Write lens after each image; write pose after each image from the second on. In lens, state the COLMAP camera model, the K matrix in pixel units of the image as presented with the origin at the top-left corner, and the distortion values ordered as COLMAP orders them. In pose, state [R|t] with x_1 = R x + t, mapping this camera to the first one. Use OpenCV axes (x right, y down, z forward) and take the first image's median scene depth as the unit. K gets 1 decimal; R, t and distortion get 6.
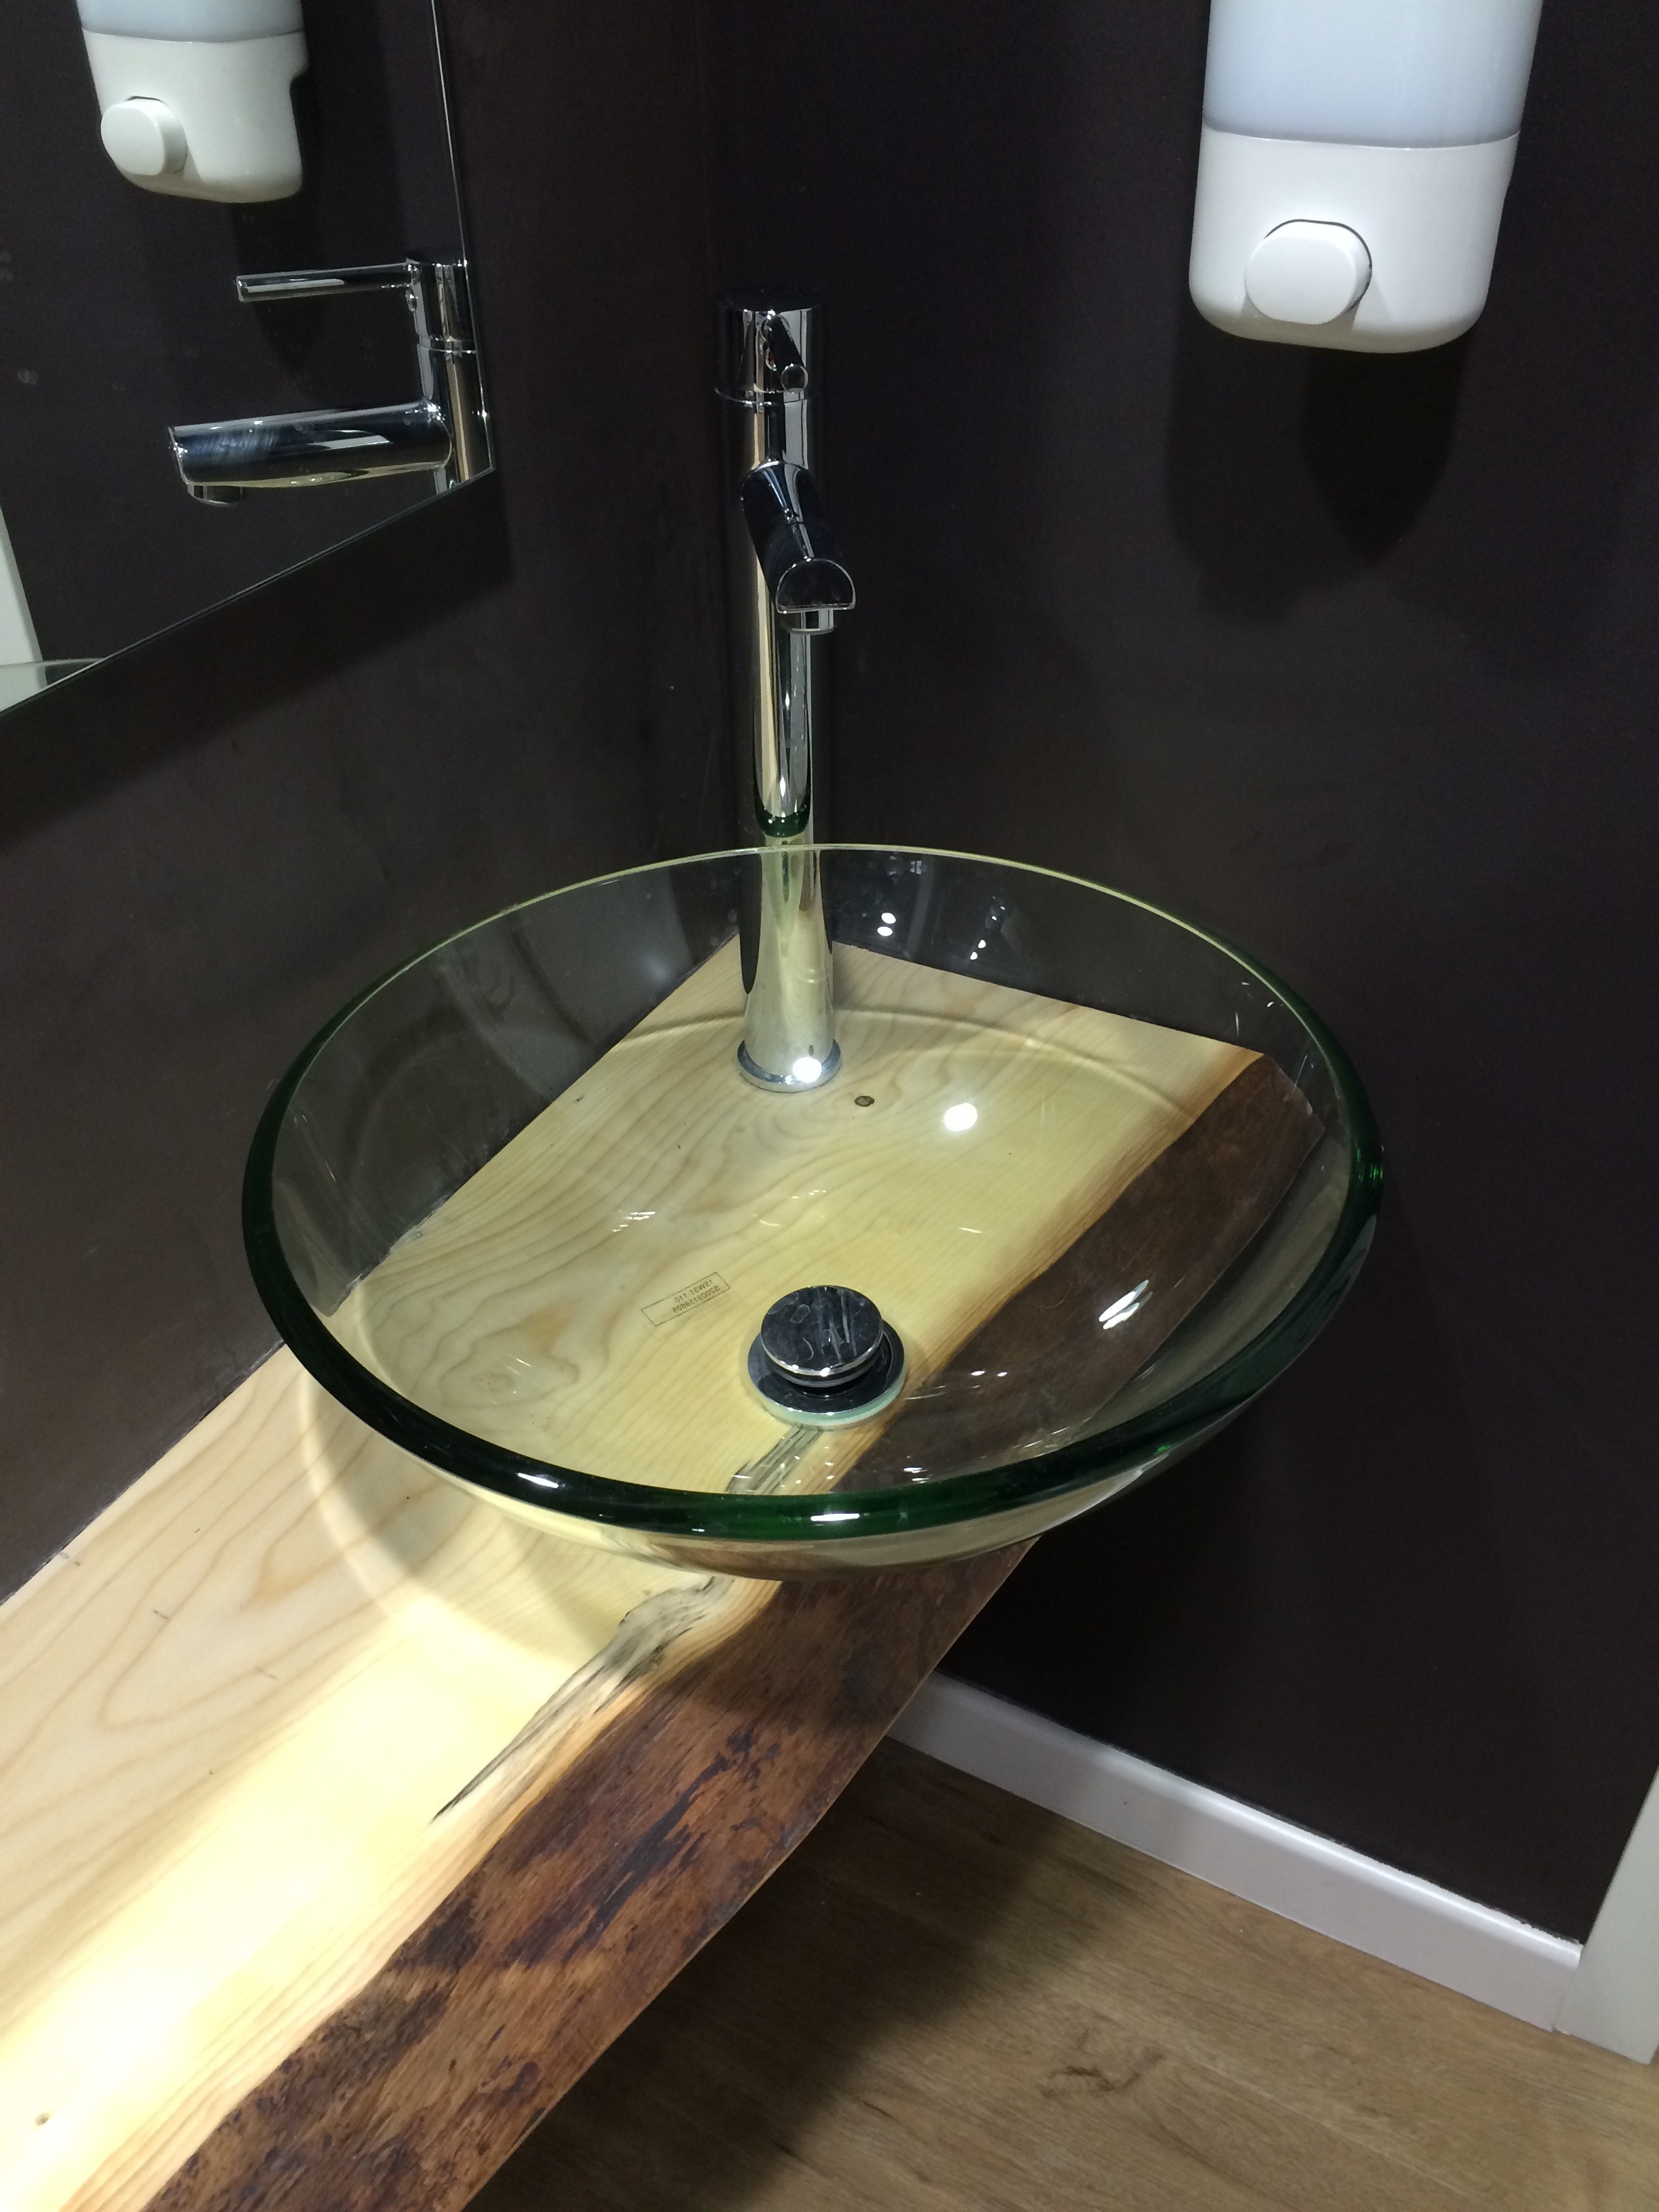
lens RADIAL K [[1884.6, 0, 838.5], [0, 1884.6, 1105.6], [0, 0, 1]] dist [0.088437, -0.112746]
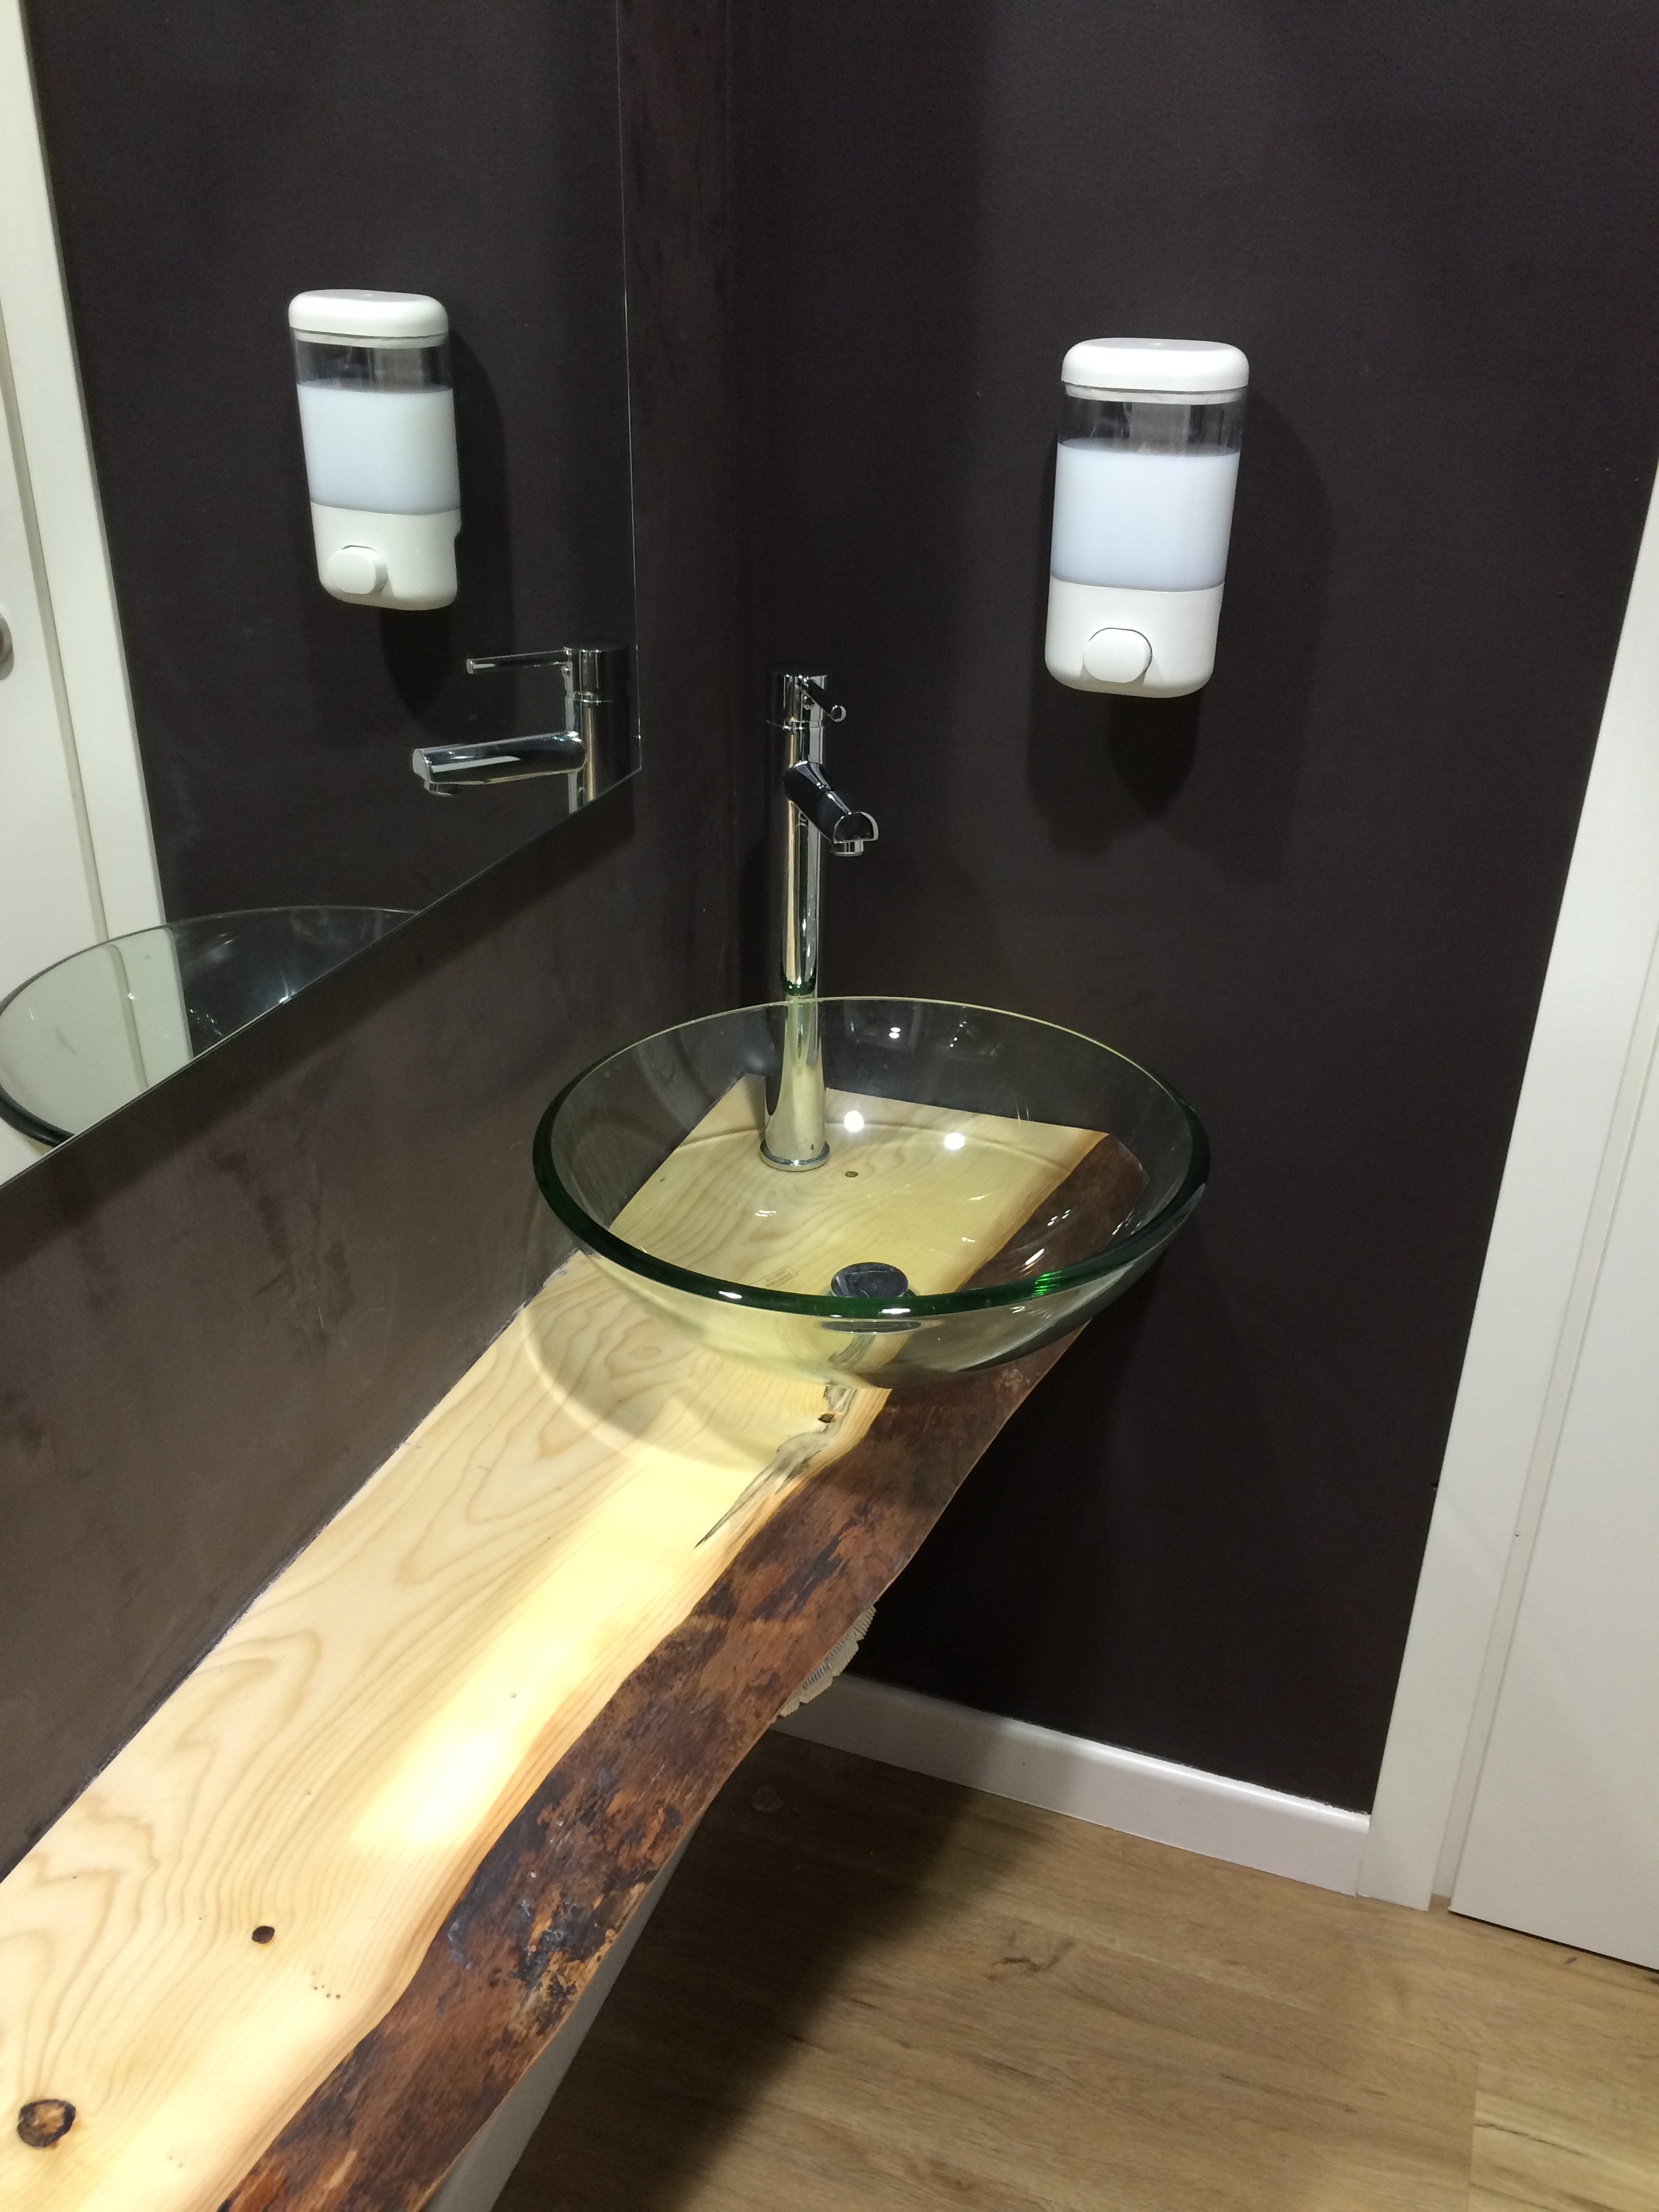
lens RADIAL K [[1884.6, 0, 838.5], [0, 1884.6, 1105.6], [0, 0, 1]] dist [0.088437, -0.112746]
pose [[0.988109, -0.040259, 0.148392, -0.266562], [0.064038, 0.985178, -0.159131, 0.223531], [-0.139786, 0.166742, 0.976041, -0.569275]]
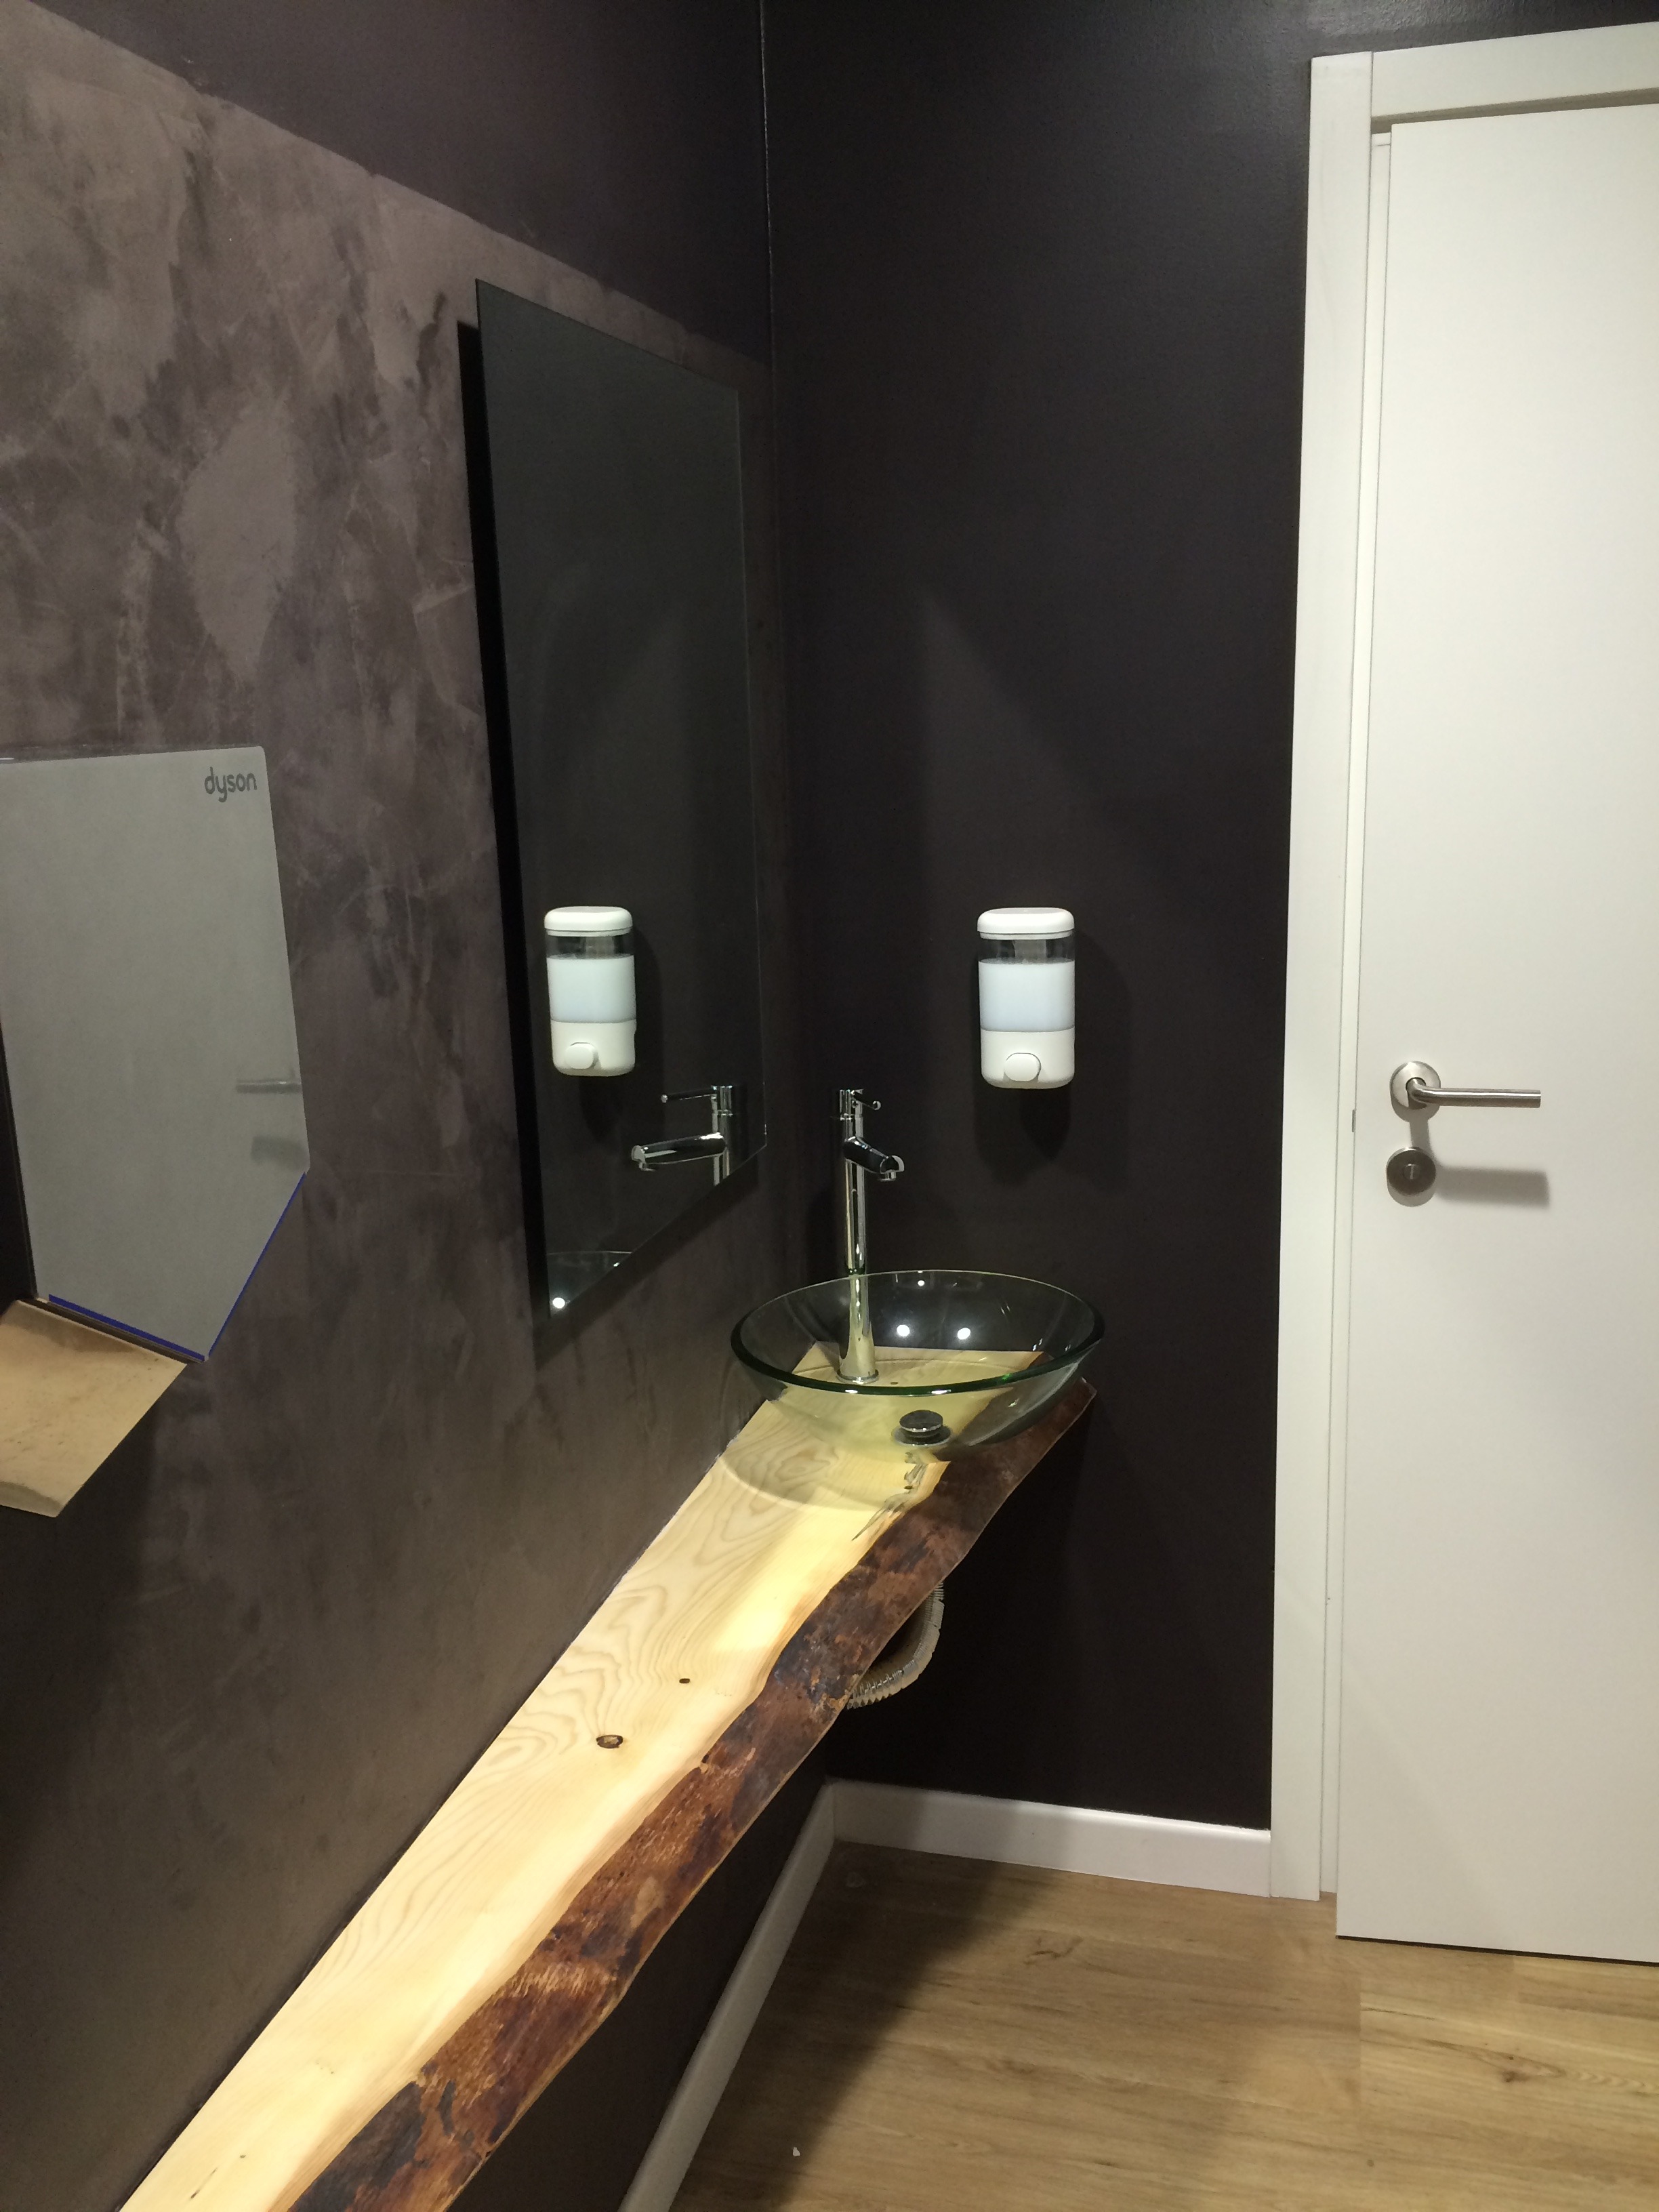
lens RADIAL K [[1884.6, 0, 838.5], [0, 1884.6, 1105.6], [0, 0, 1]] dist [0.088437, -0.112746]
pose [[0.972738, -0.066471, 0.222175, -0.715559], [0.153569, 0.902515, -0.402346, 0.801291], [-0.173772, 0.425497, 0.888119, -1.635213]]
